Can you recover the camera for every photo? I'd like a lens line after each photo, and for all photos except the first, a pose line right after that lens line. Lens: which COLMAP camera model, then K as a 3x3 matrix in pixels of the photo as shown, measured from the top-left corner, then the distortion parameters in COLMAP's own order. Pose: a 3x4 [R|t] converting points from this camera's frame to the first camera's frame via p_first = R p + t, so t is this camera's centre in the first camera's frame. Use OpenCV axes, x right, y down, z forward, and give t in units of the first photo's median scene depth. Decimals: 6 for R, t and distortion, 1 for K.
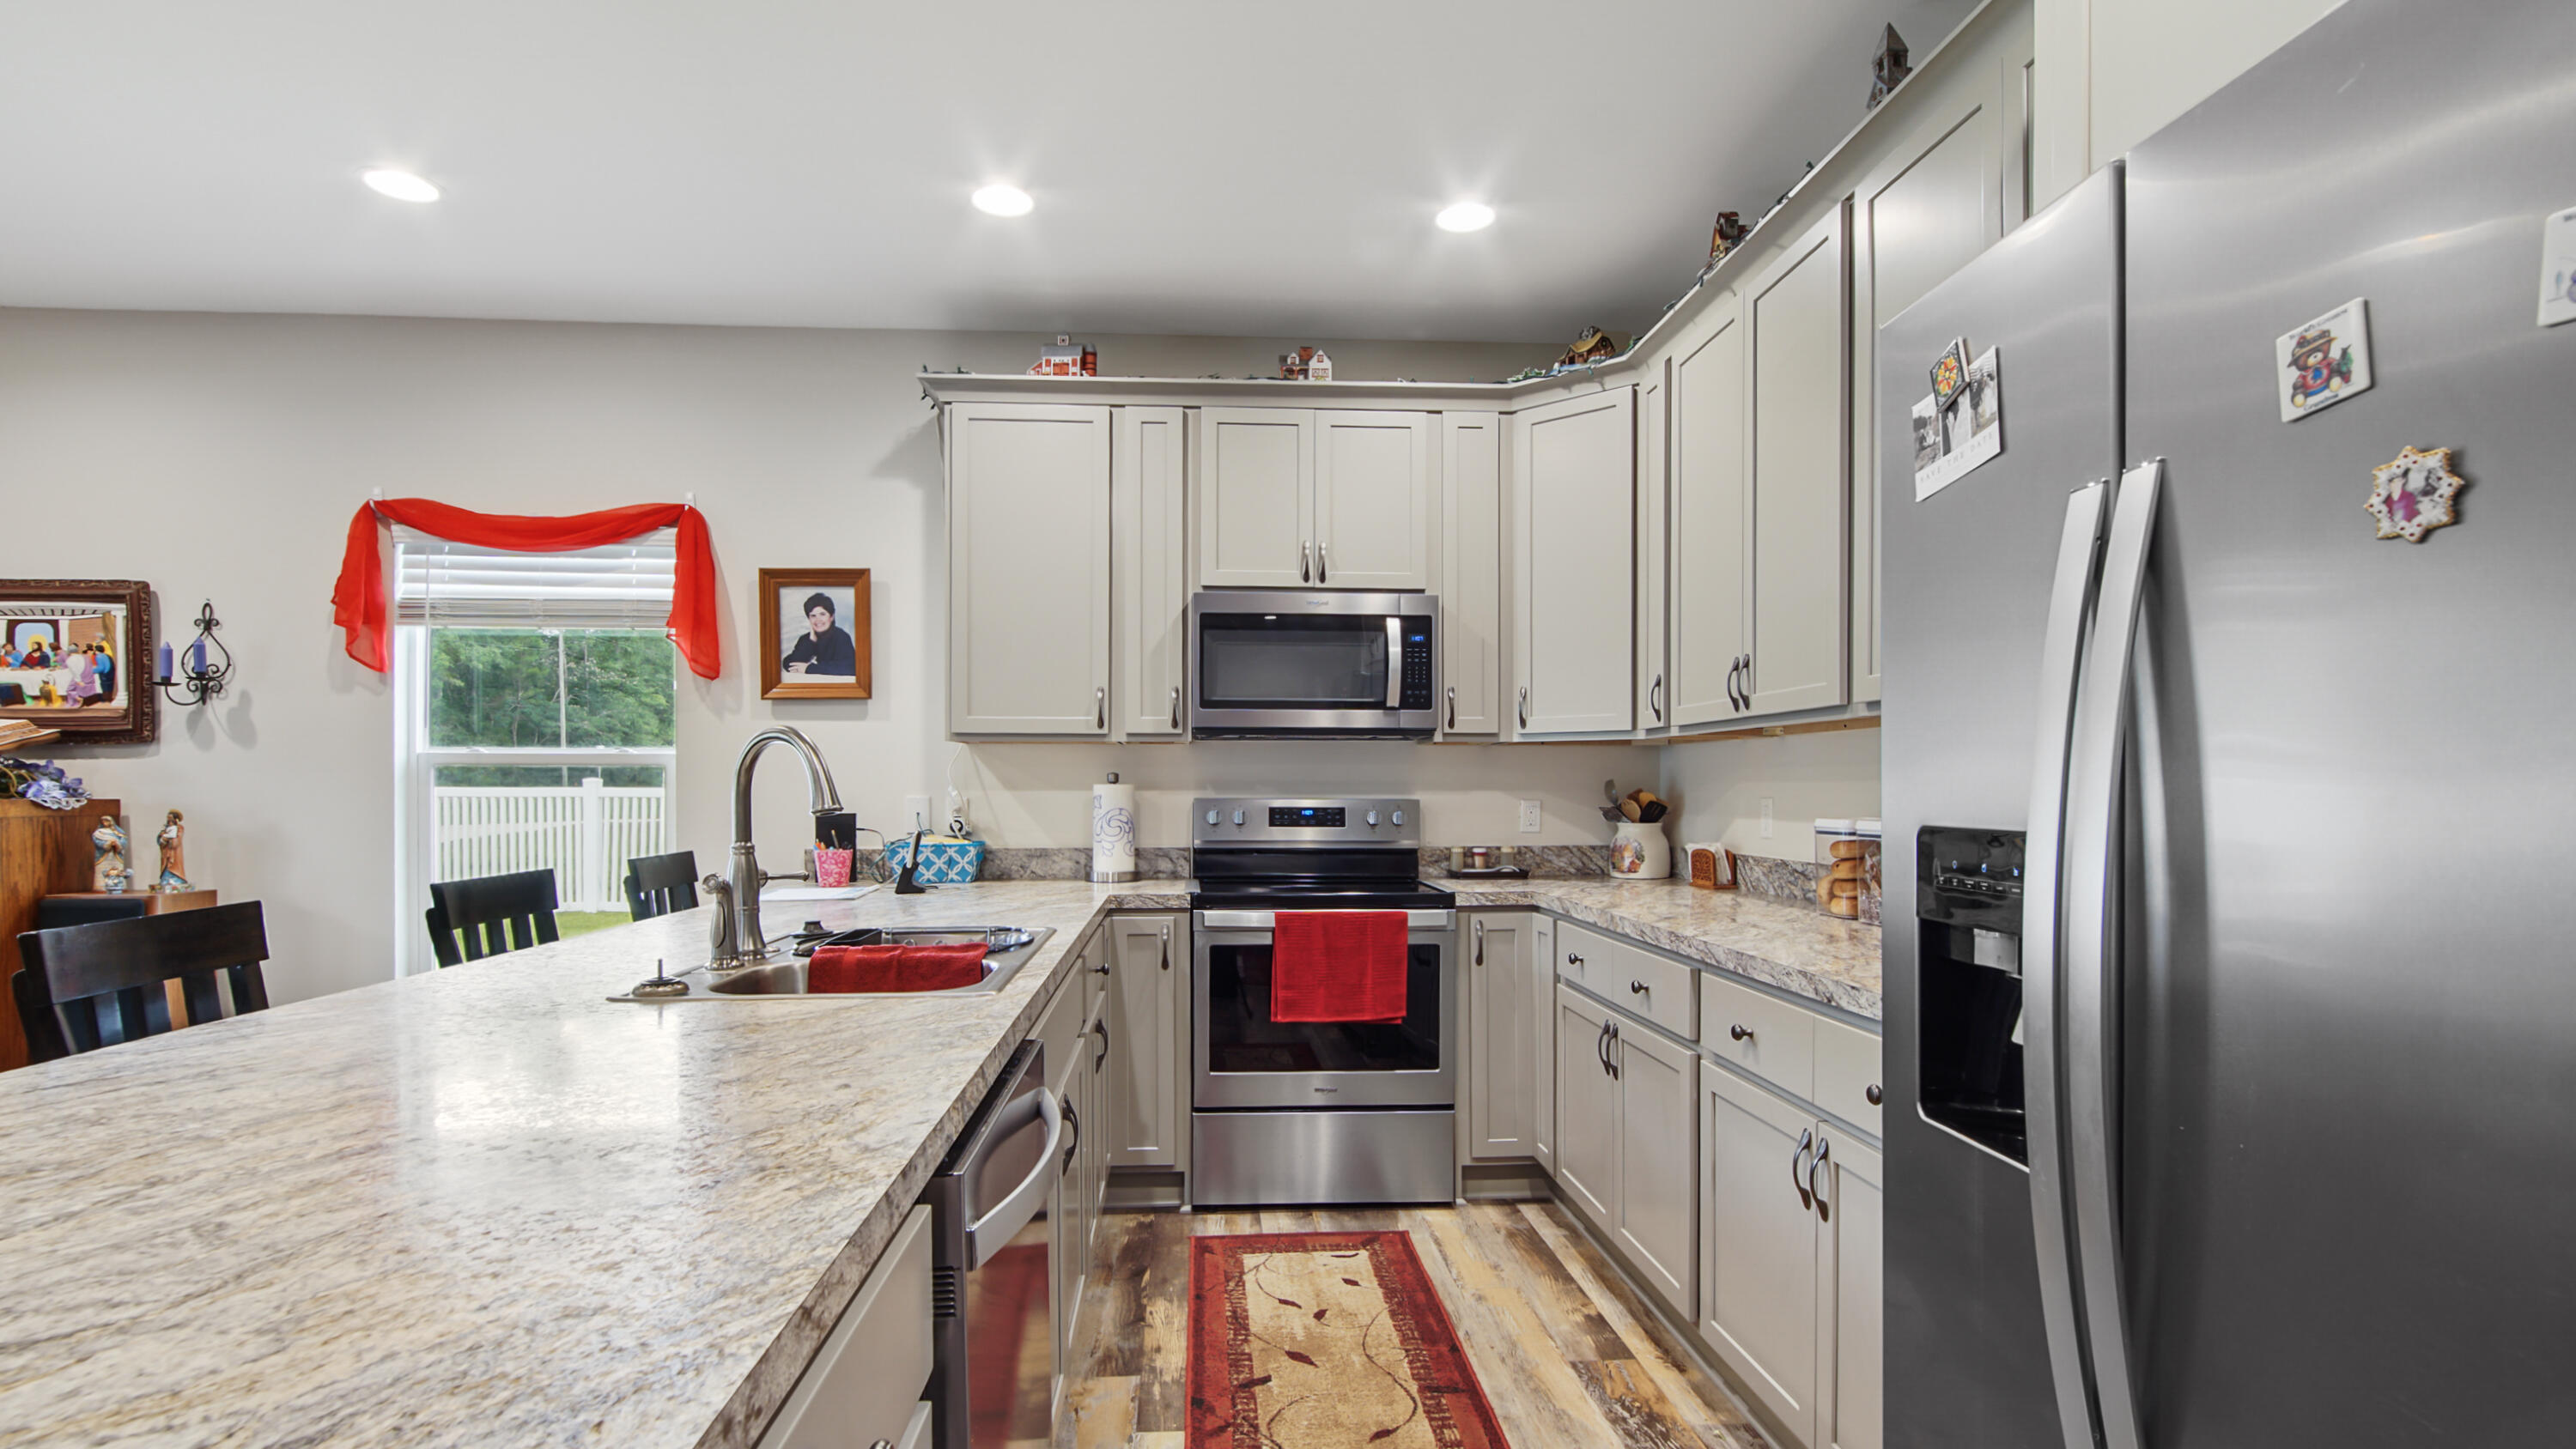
lens RADIAL K [[1207.9, 0, 1268.3], [0, 1207.9, 791.0], [0, 0, 1]] dist [0.001161, -0.000442]
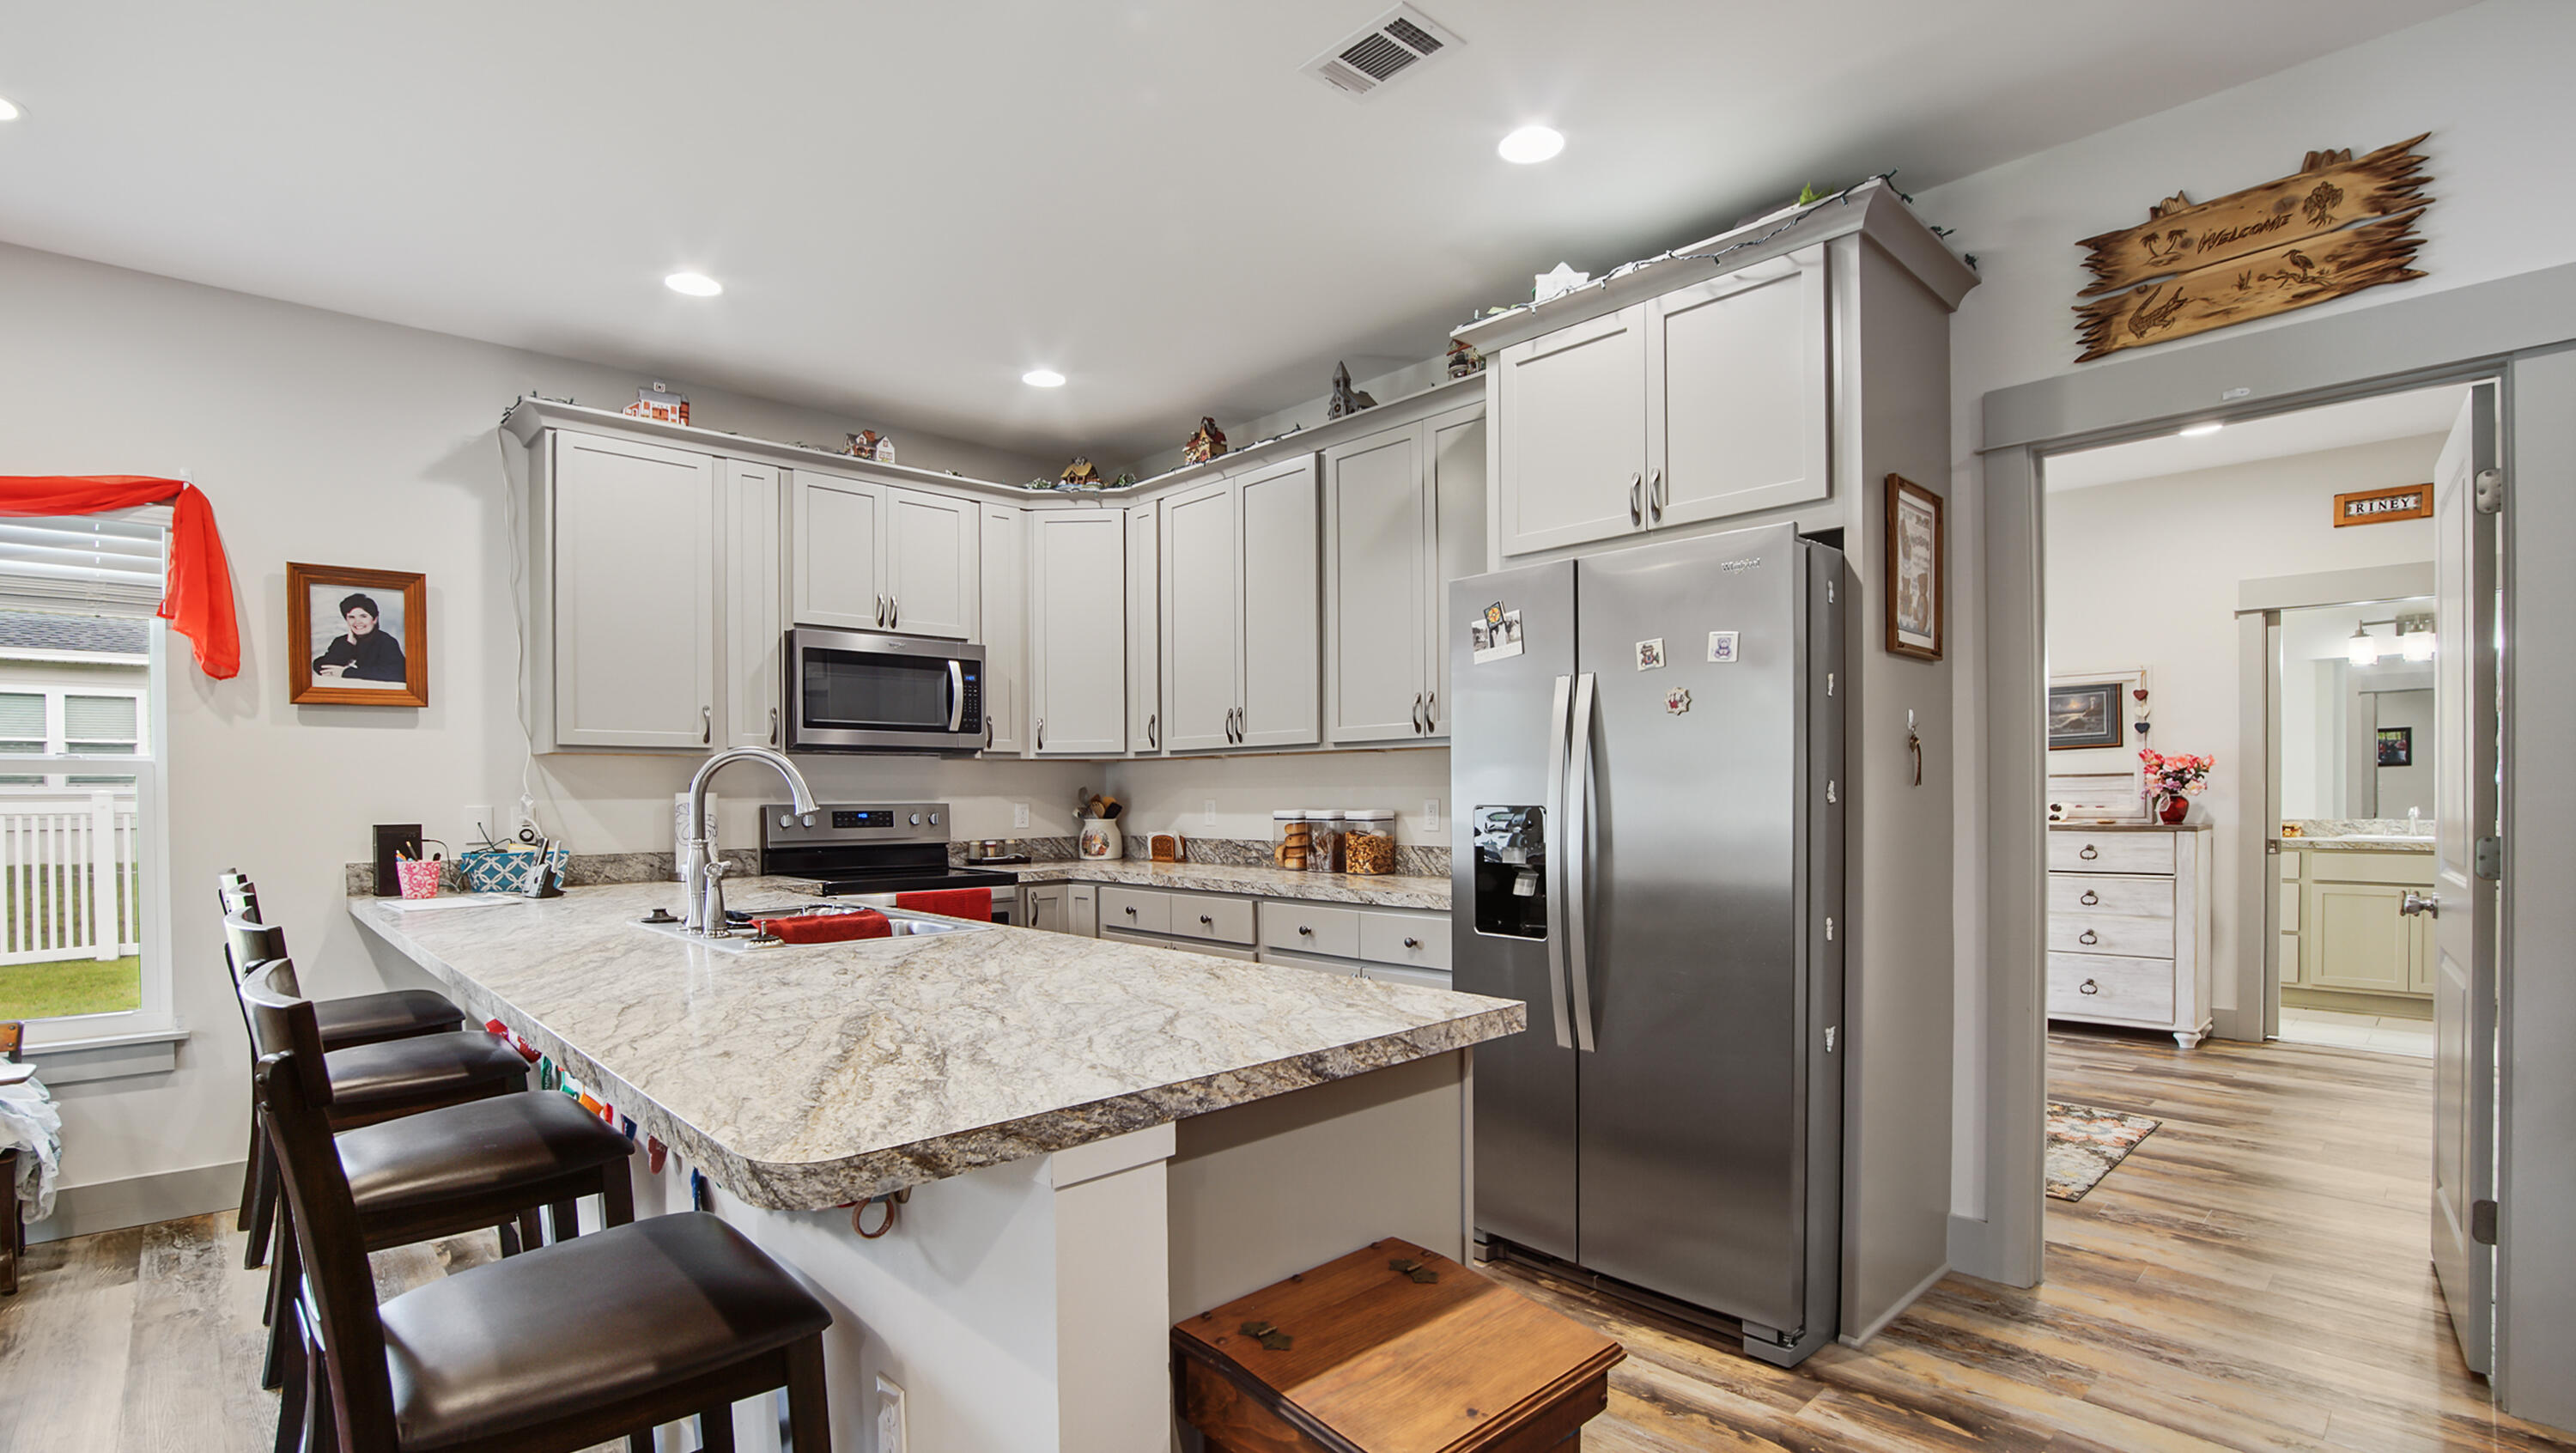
lens RADIAL K [[1186.7, 0, 1274.3], [0, 1186.7, 806.3], [0, 0, 1]] dist [-0.027414, 0.000531]
pose [[0.773608, -0.012616, 0.633539, -0.413117], [0.009218, 0.999920, 0.008657, 0.002338], [-0.633598, -0.000857, 0.773662, -0.173813]]
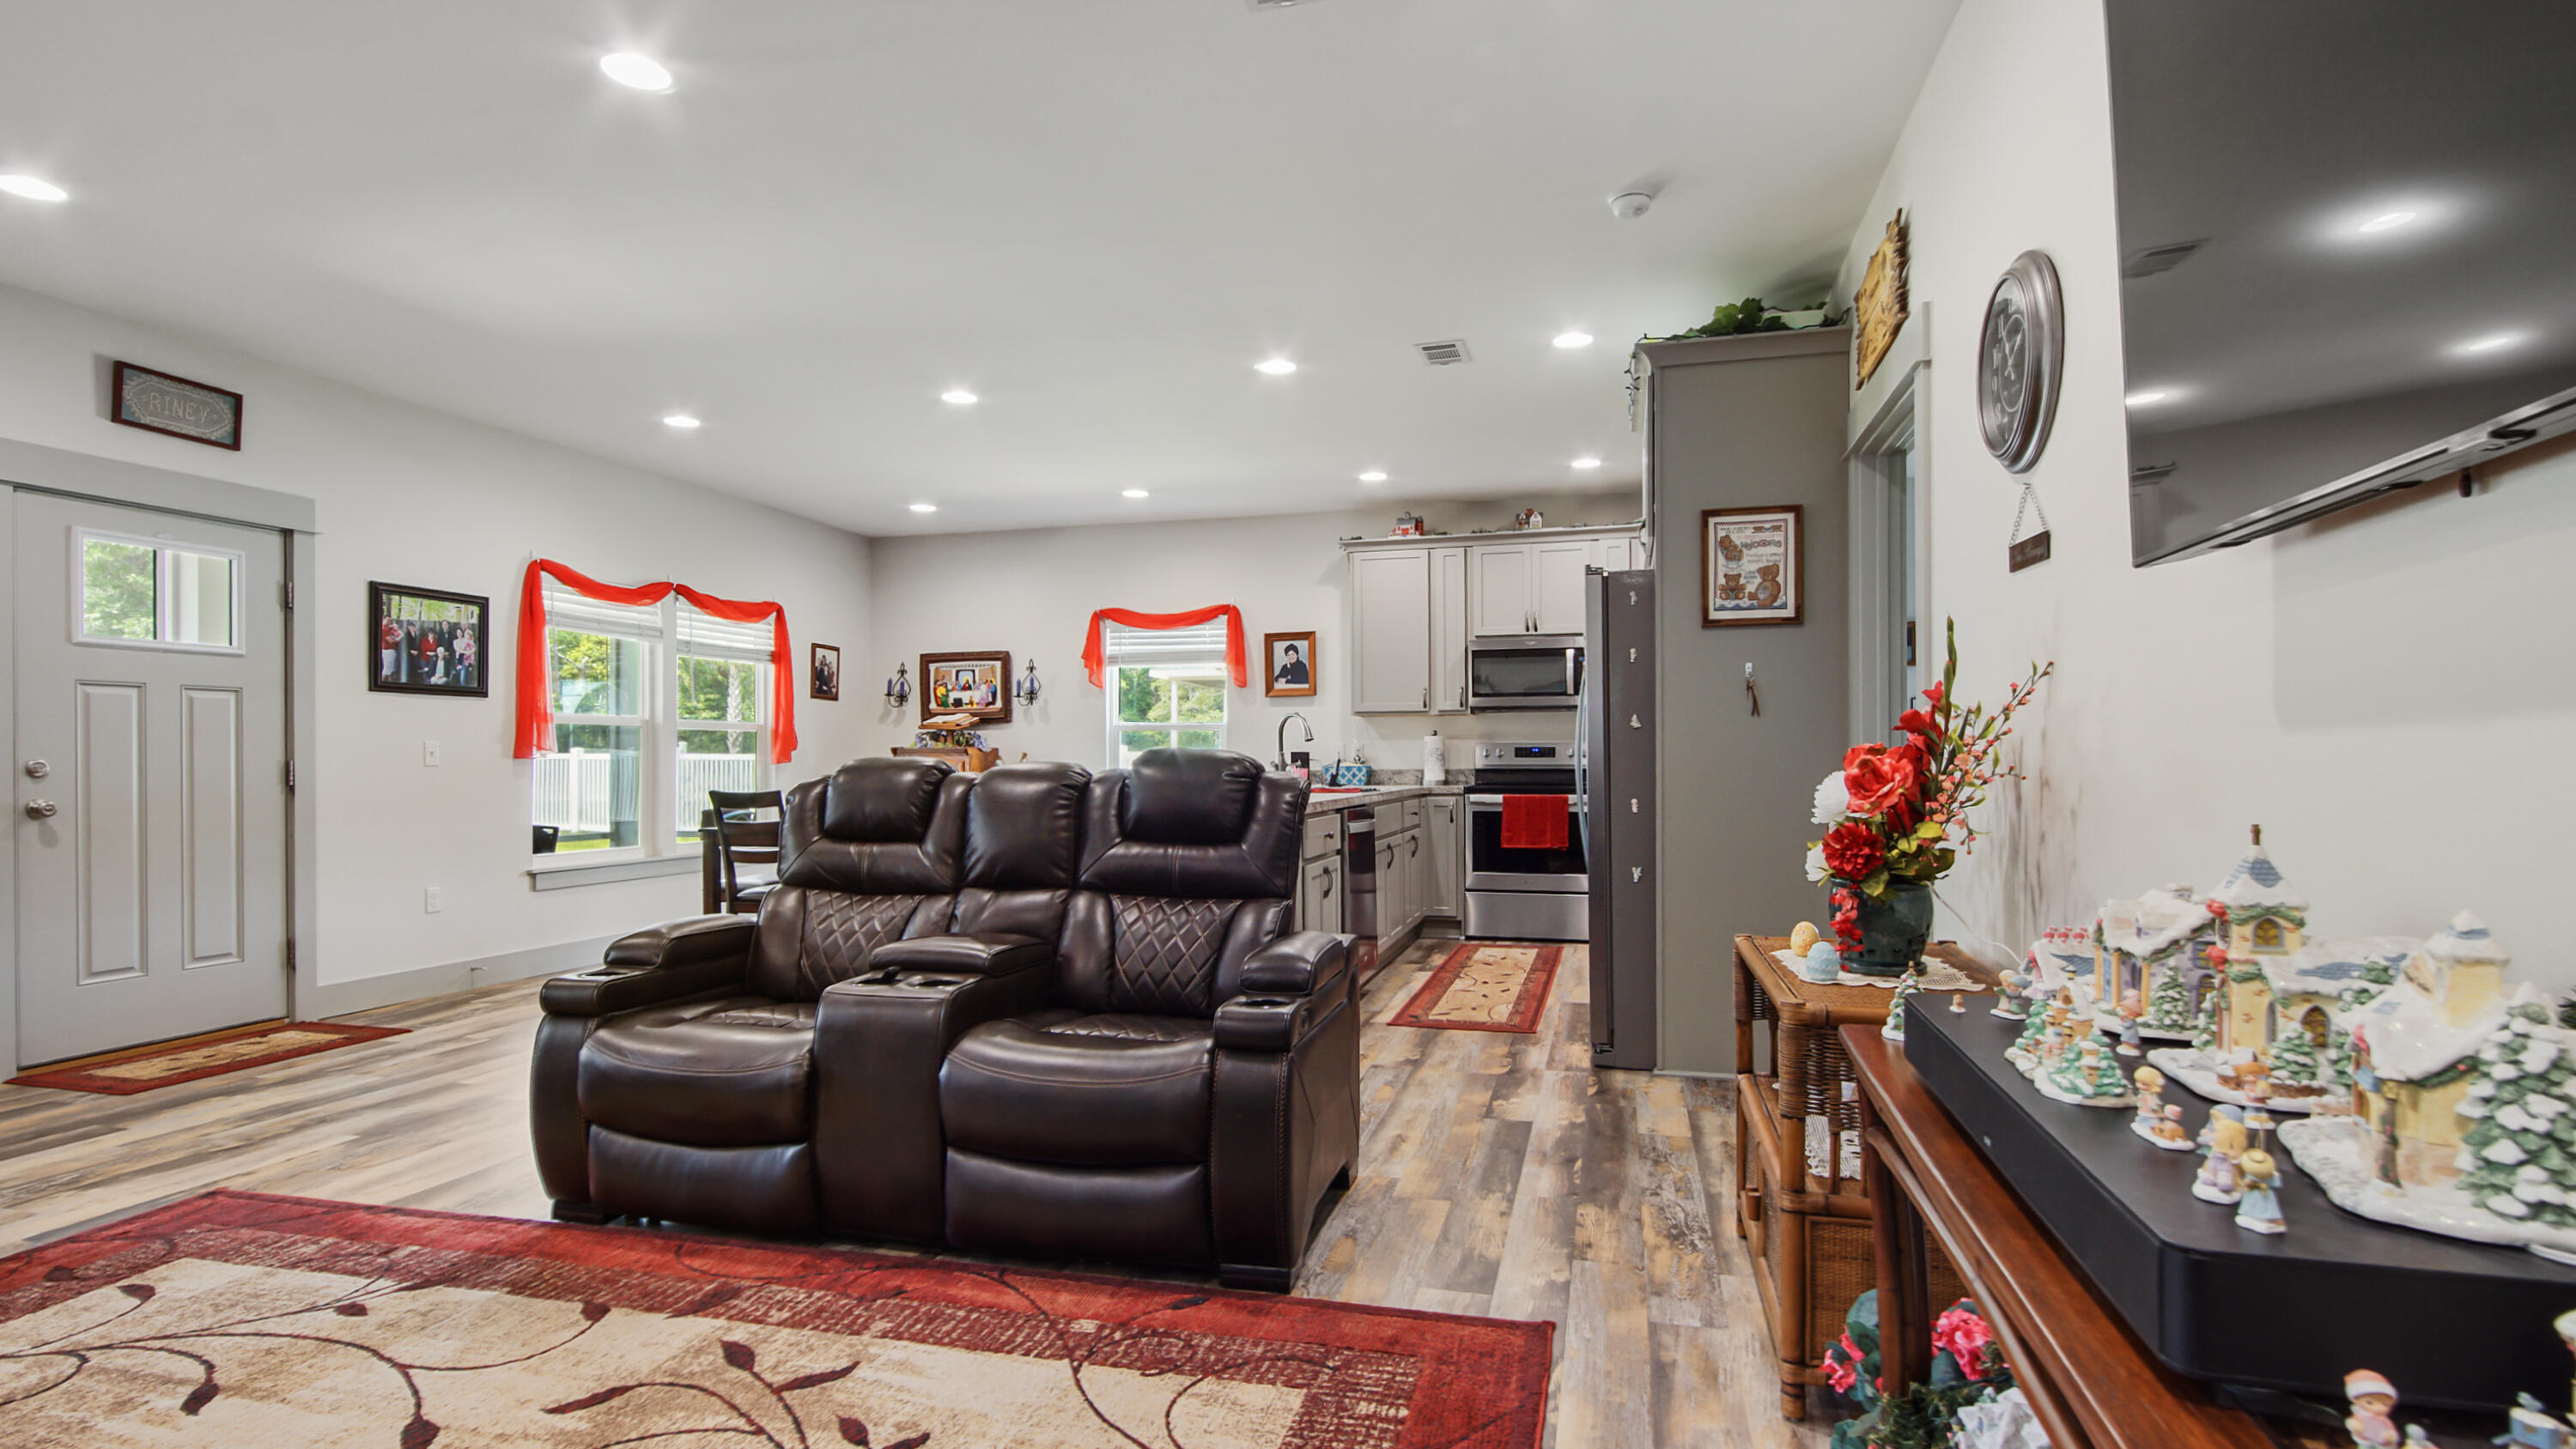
lens RADIAL K [[1238.4, 0, 1285.3], [0, 1238.4, 765.3], [0, 0, 1]] dist [-0.022793, 0.000492]
pose [[0.947297, -0.004079, -0.320330, 0.296261], [0.004559, 0.999989, 0.000748, 0.040359], [0.320323, -0.002169, 0.947306, -1.015992]]
